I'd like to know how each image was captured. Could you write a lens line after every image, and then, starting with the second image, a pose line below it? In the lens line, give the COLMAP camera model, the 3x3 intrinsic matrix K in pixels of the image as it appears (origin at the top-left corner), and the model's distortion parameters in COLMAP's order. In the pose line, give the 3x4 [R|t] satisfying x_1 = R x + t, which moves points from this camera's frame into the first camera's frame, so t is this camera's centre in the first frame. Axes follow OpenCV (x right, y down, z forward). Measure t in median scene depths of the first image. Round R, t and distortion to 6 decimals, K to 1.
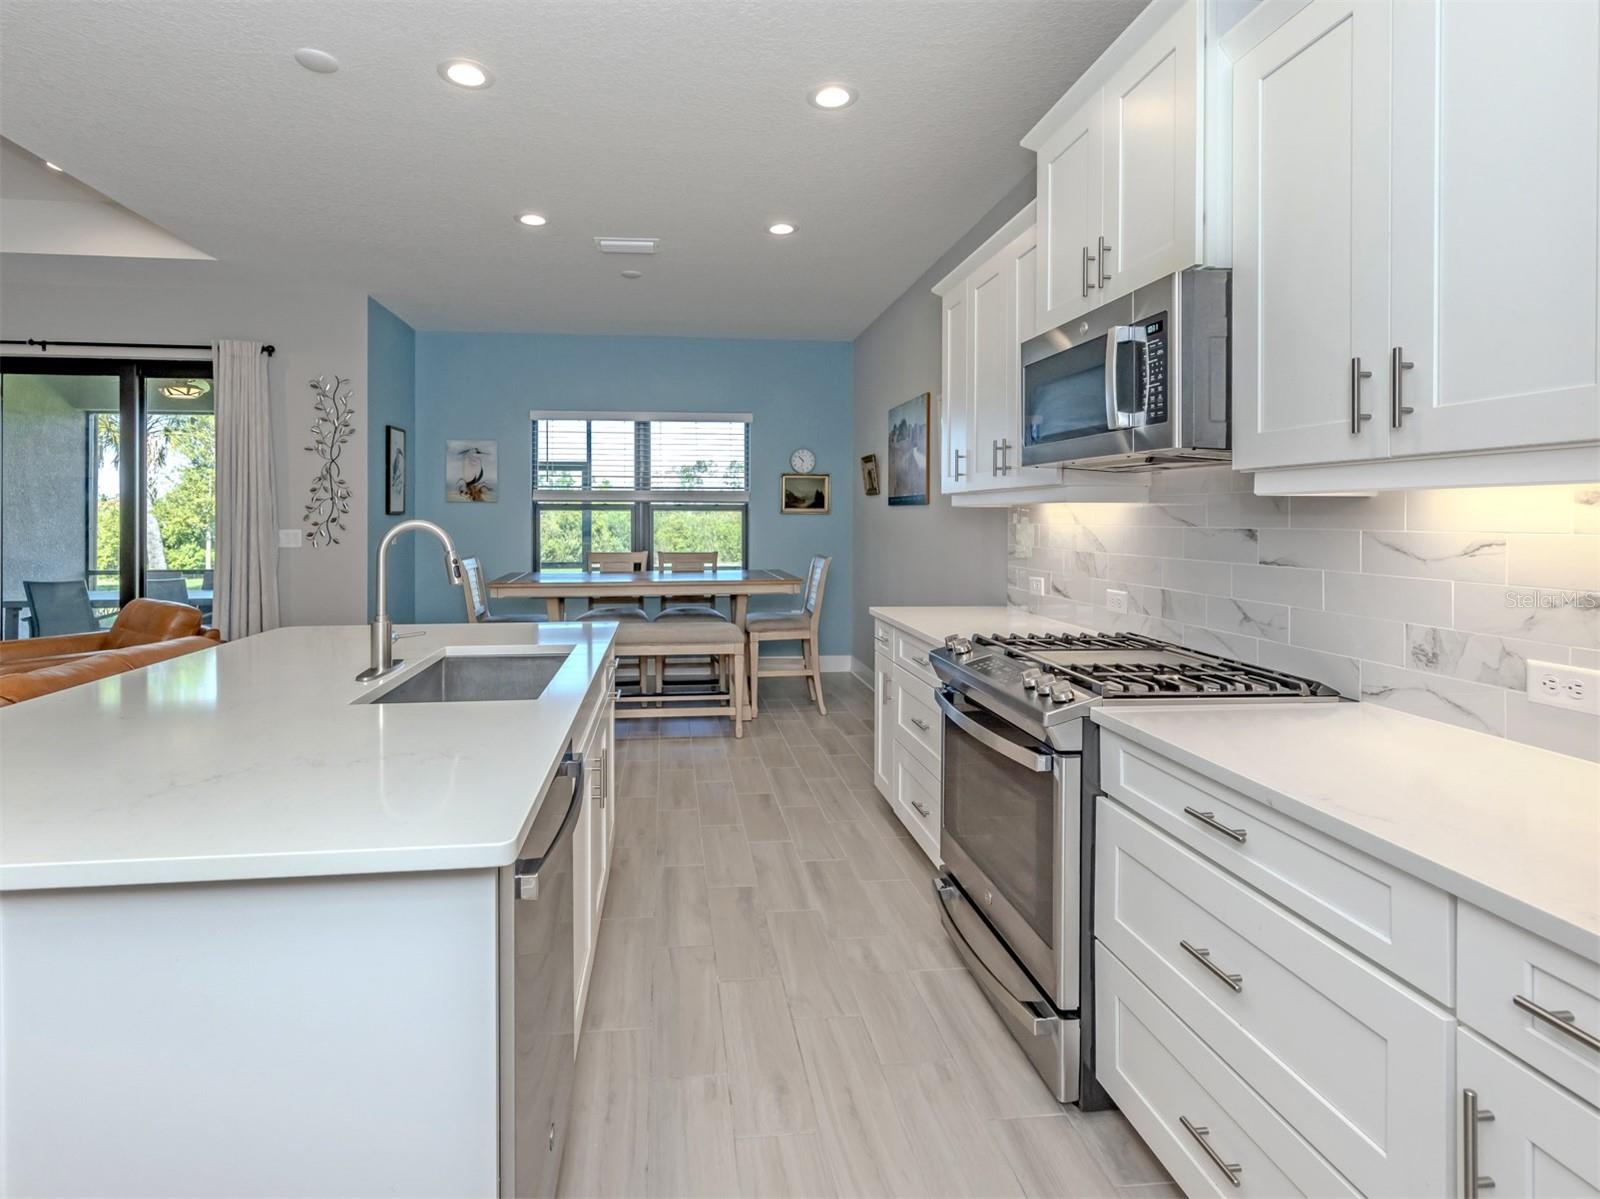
lens RADIAL K [[819.1, 0, 748.0], [0, 819.1, 518.9], [0, 0, 1]] dist [0.000502, 0.000345]
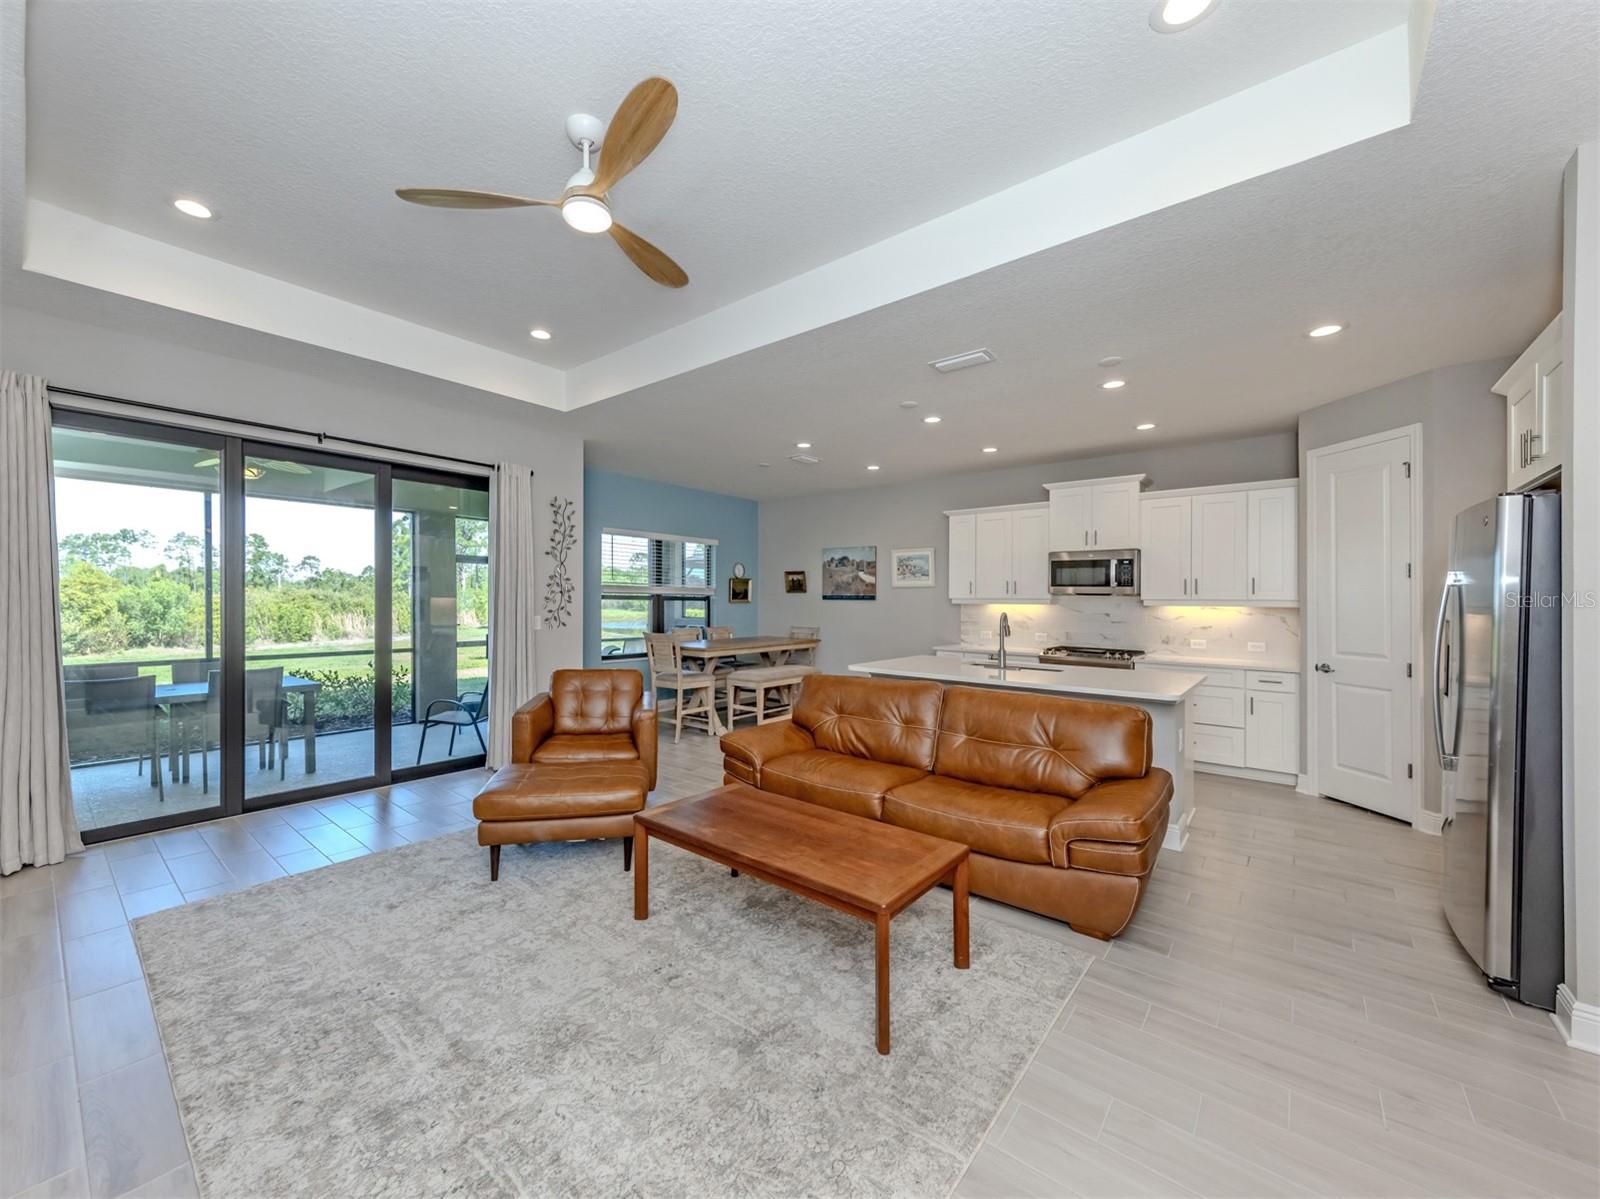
lens RADIAL K [[647.7, 0, 805.3], [0, 647.7, 596.9], [0, 0, 1]] dist [-0.000423, -0.000219]
pose [[0.683783, 0.010659, 0.729607, -0.834243], [-0.008002, 0.999943, -0.007109, -0.009948], [-0.729641, -0.000978, 0.683829, 0.003637]]
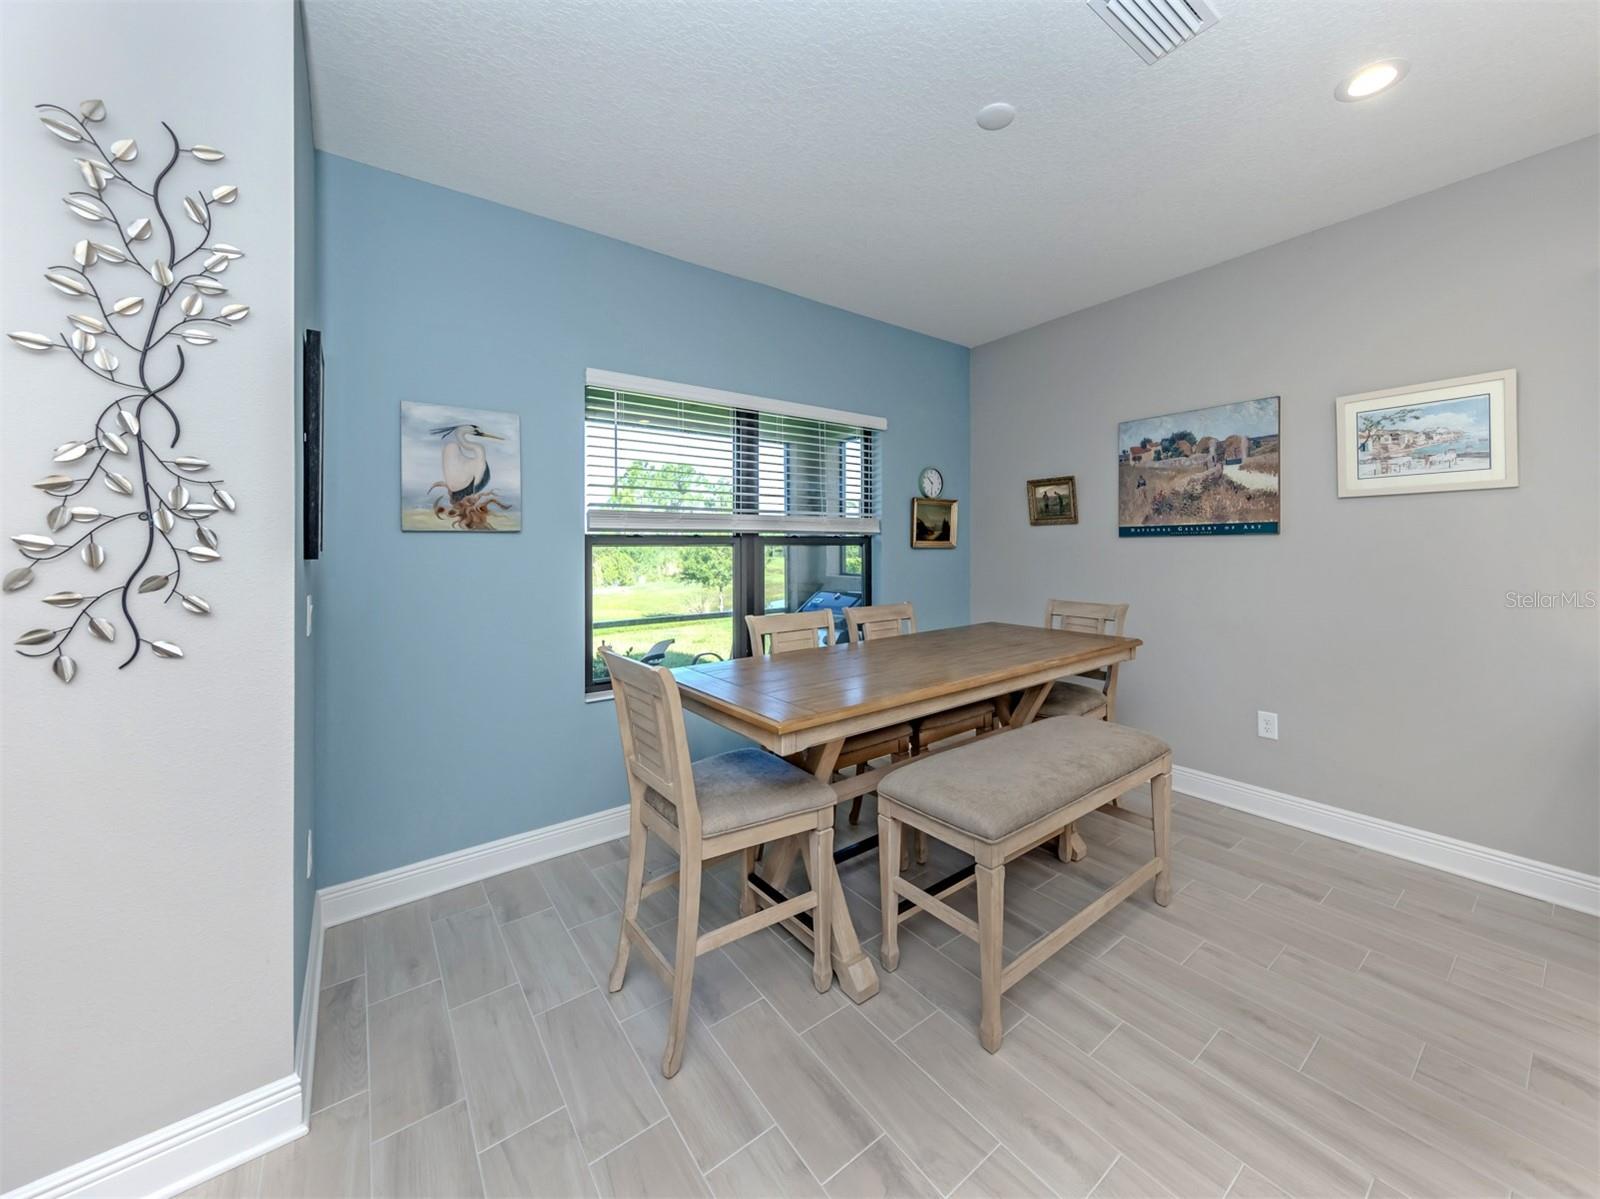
lens RADIAL K [[624.7, 0, 874.7], [0, 624.7, 551.6], [0, 0, 1]] dist [0.009719, -0.000279]
pose [[0.824905, -0.013792, 0.565103, -0.347688], [0.011598, 0.999905, 0.007472, -0.007940], [-0.565153, 0.000390, 0.824986, 0.540313]]
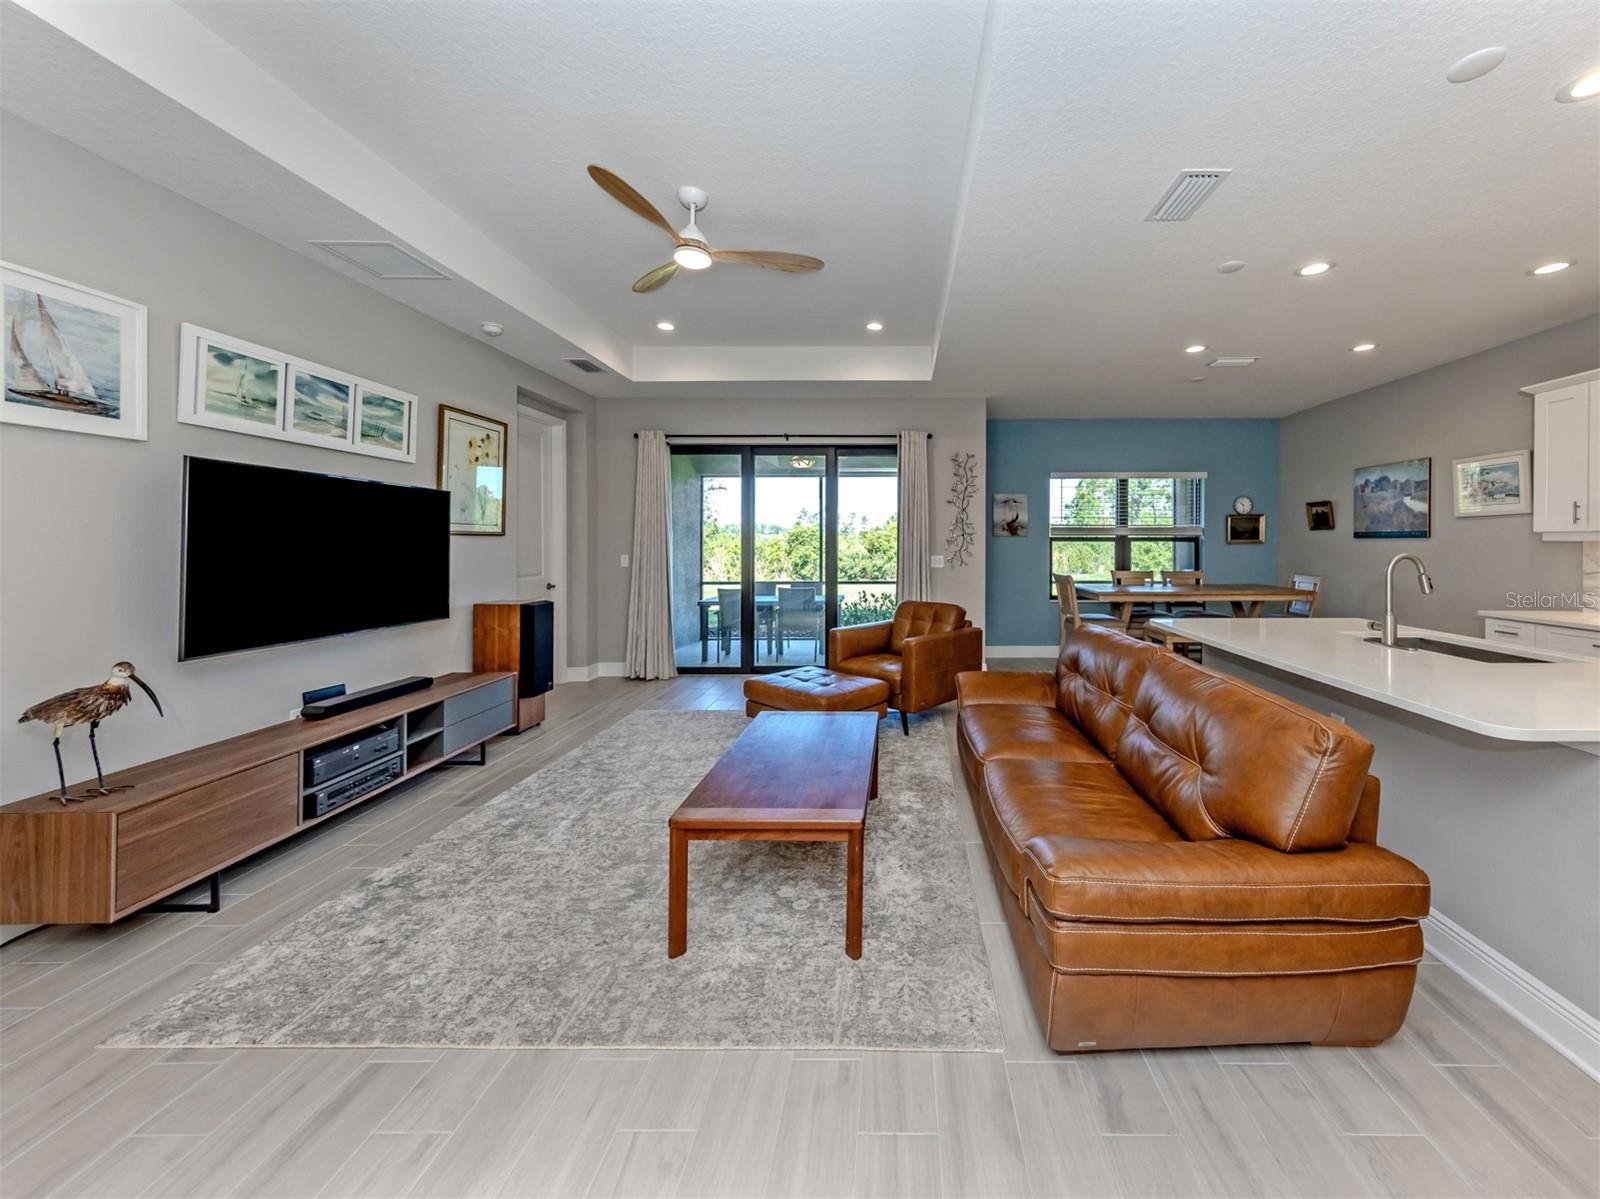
lens RADIAL K [[624.7, 0, 874.7], [0, 624.7, 551.6], [0, 0, 1]] dist [0.009719, -0.000279]
pose [[0.993721, -0.000939, -0.111880, -0.453125], [0.002391, 0.999915, 0.012846, -0.007760], [0.111858, -0.013033, 0.993639, -0.129712]]
